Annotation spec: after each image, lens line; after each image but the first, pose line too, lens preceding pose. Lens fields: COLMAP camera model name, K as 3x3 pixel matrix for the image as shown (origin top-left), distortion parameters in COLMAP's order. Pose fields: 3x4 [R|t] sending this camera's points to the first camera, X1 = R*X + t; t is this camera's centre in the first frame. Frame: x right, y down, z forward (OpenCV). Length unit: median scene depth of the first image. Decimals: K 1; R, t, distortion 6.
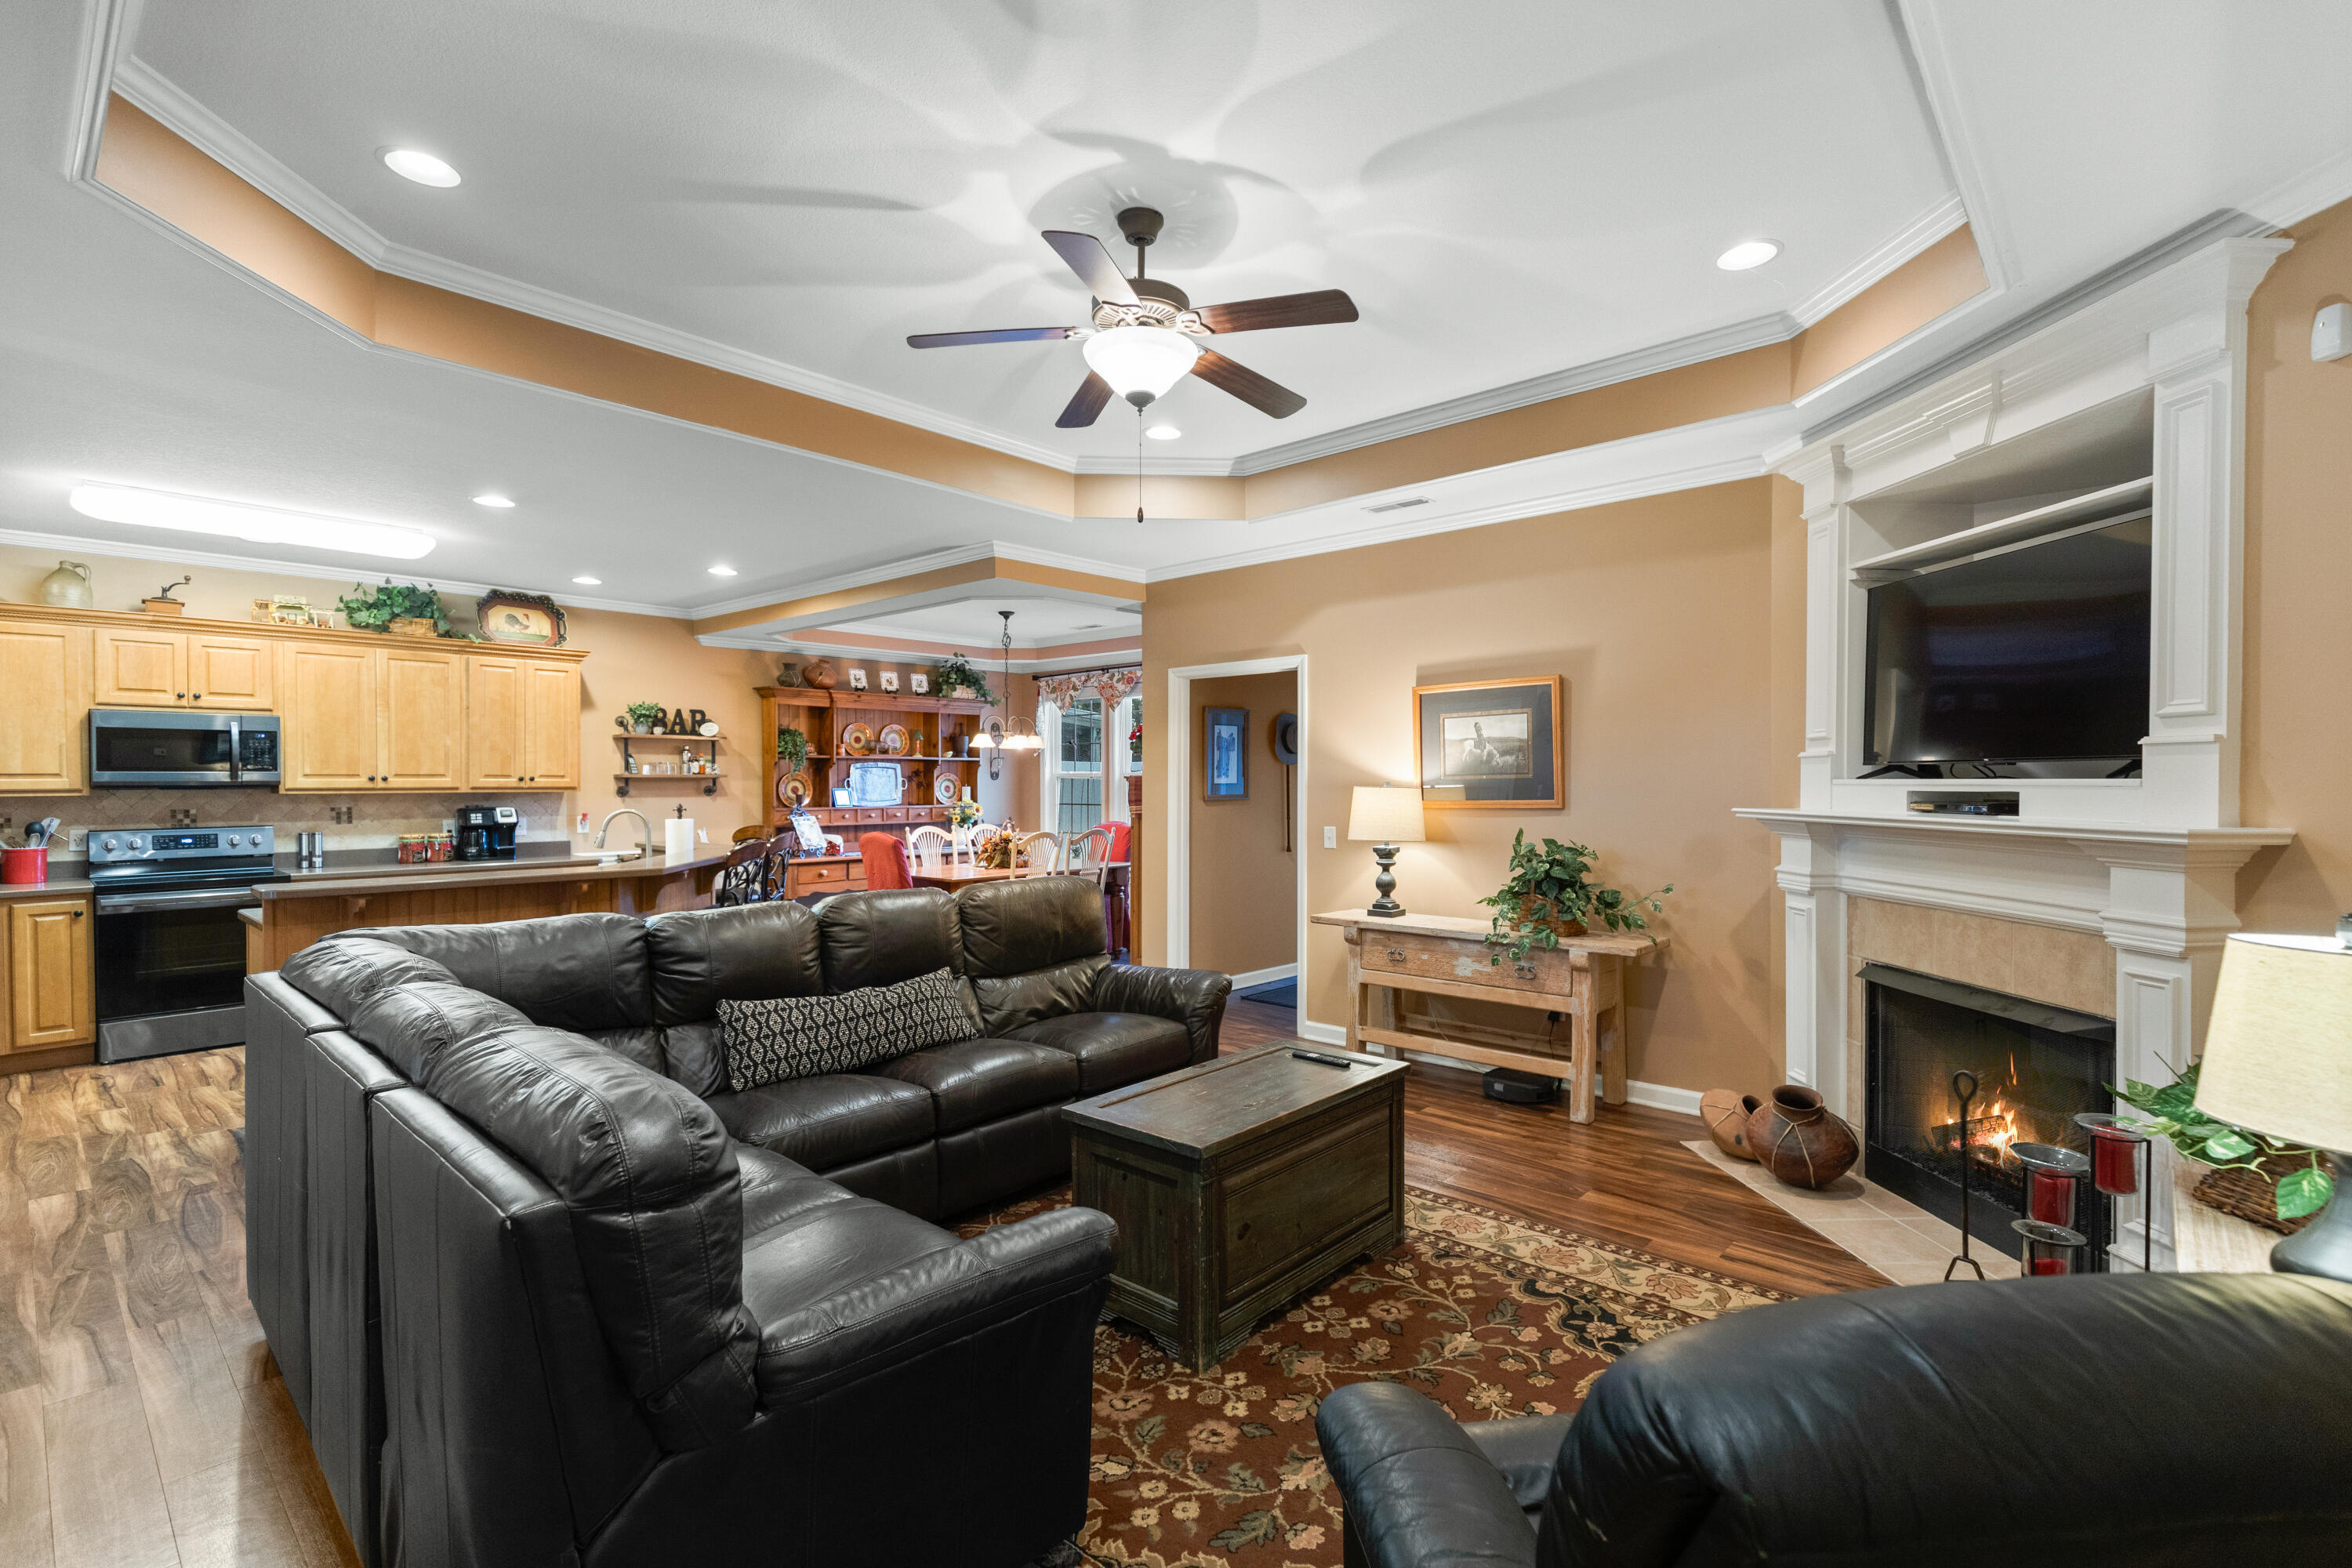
lens RADIAL K [[1067.7, 0, 1183.7], [0, 1067.7, 790.4], [0, 0, 1]] dist [0.008987, -0.000710]
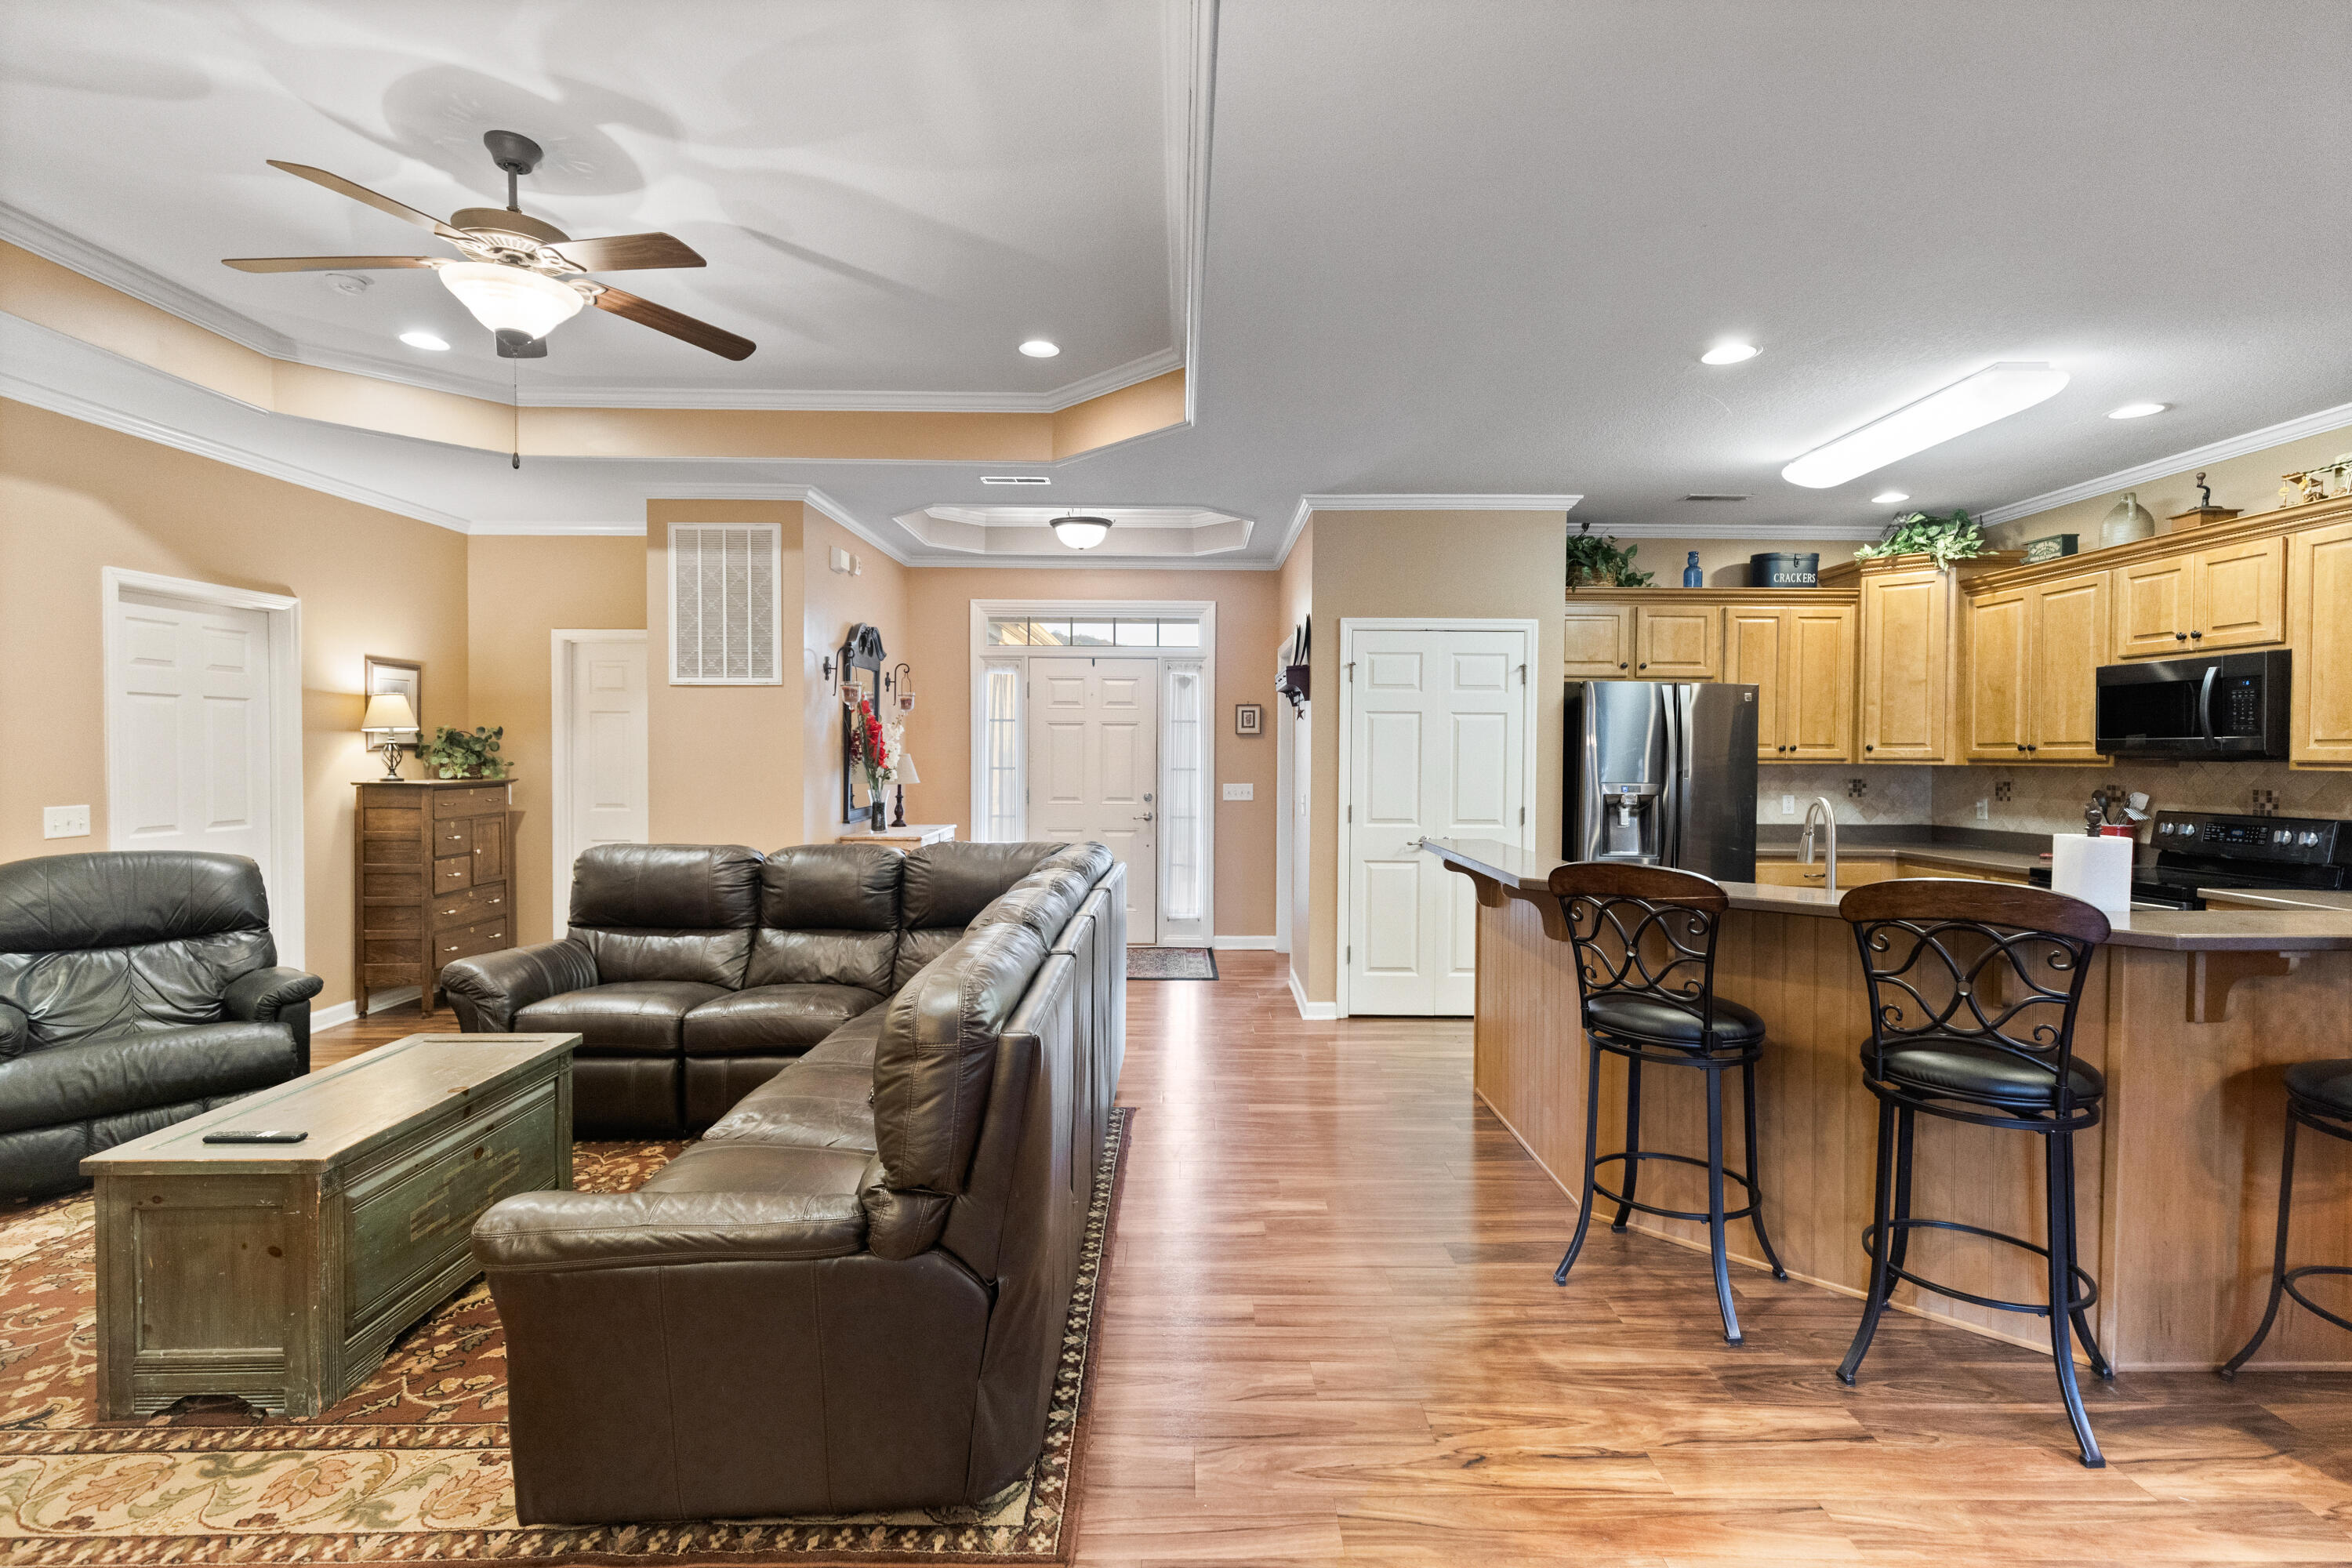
lens RADIAL K [[1067.7, 0, 1191.1], [0, 1067.7, 769.9], [0, 0, 1]] dist [0.008987, -0.000710]
pose [[-0.728293, 0.011472, -0.685170, 0.082146], [-0.010227, 0.999567, 0.027607, -0.007779], [0.685190, 0.027113, -0.727860, 0.969230]]
